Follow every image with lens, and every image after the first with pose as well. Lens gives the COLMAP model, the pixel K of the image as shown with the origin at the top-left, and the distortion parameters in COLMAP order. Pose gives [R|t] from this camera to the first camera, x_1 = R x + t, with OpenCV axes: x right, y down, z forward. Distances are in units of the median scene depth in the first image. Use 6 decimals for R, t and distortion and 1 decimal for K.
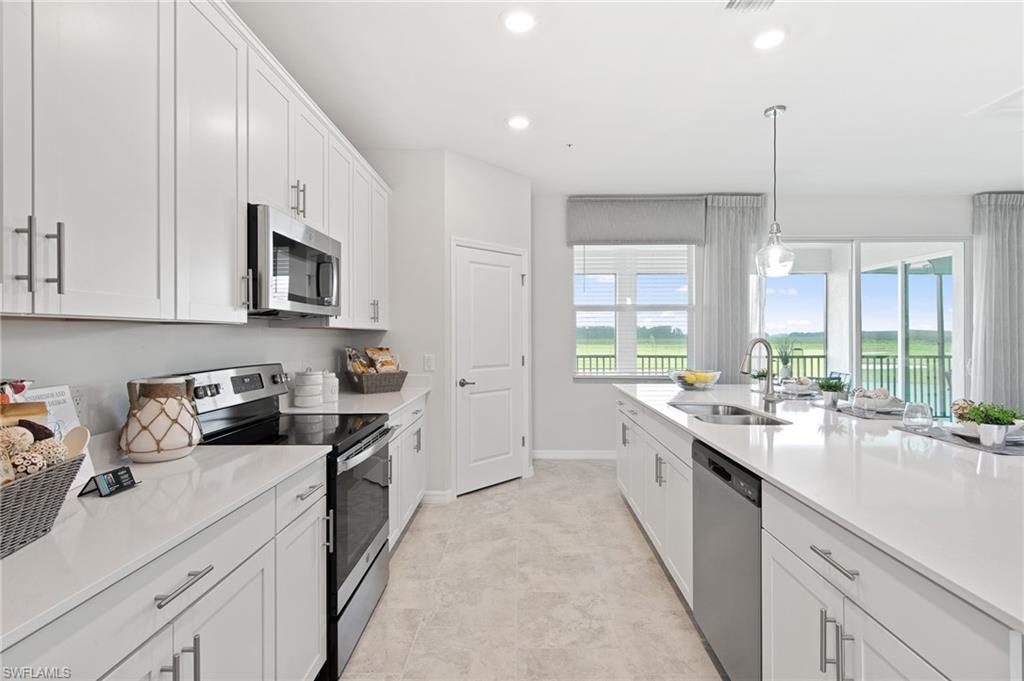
lens RADIAL K [[477.6, 0, 513.0], [0, 477.6, 338.6], [0, 0, 1]] dist [0.001407, 0.001039]
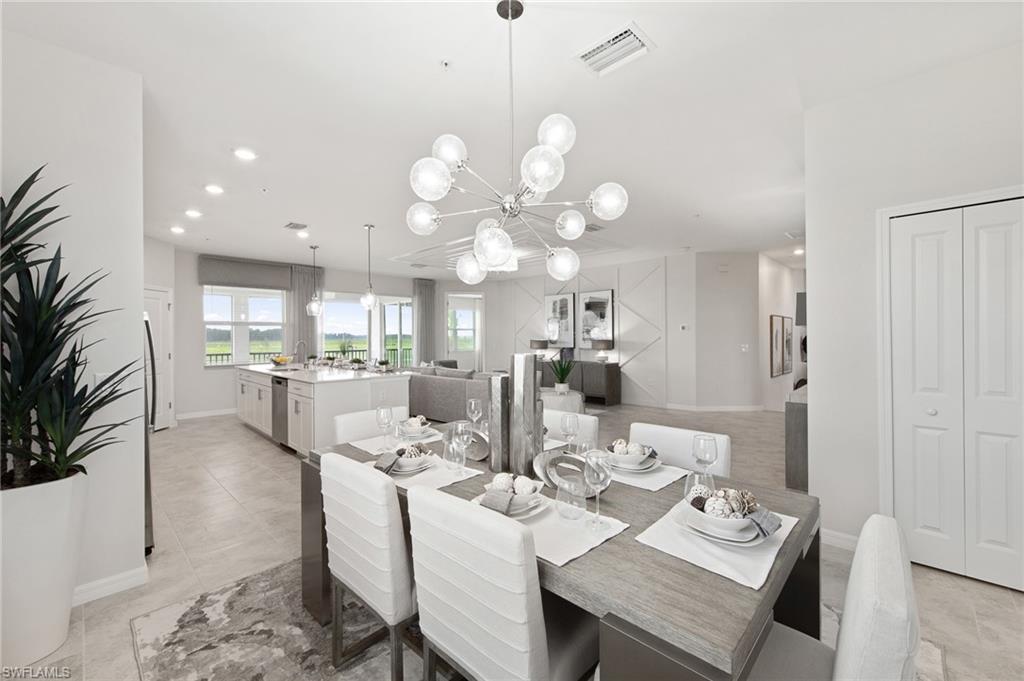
lens RADIAL K [[418.8, 0, 516.1], [0, 418.8, 332.5], [0, 0, 1]] dist [0.007279, -0.000188]
pose [[0.681017, -0.002570, 0.732263, -0.256393], [0.008836, 0.999950, -0.004708, -0.021365], [-0.732214, 0.009676, 0.681006, -0.972280]]
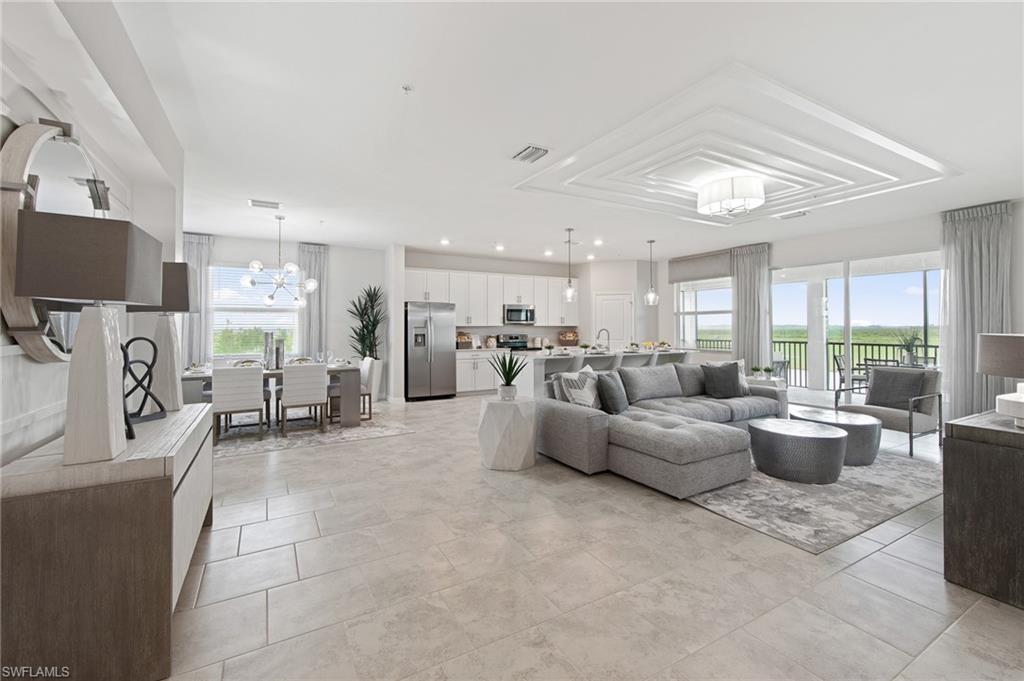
lens RADIAL K [[426.1, 0, 514.5], [0, 426.1, 335.6], [0, 0, 1]] dist [0.001464, 0.000011]
pose [[0.506244, 0.019729, -0.862165, 1.766441], [-0.003547, 0.999777, 0.020796, -0.010798], [0.862383, -0.007469, 0.506201, -0.655273]]
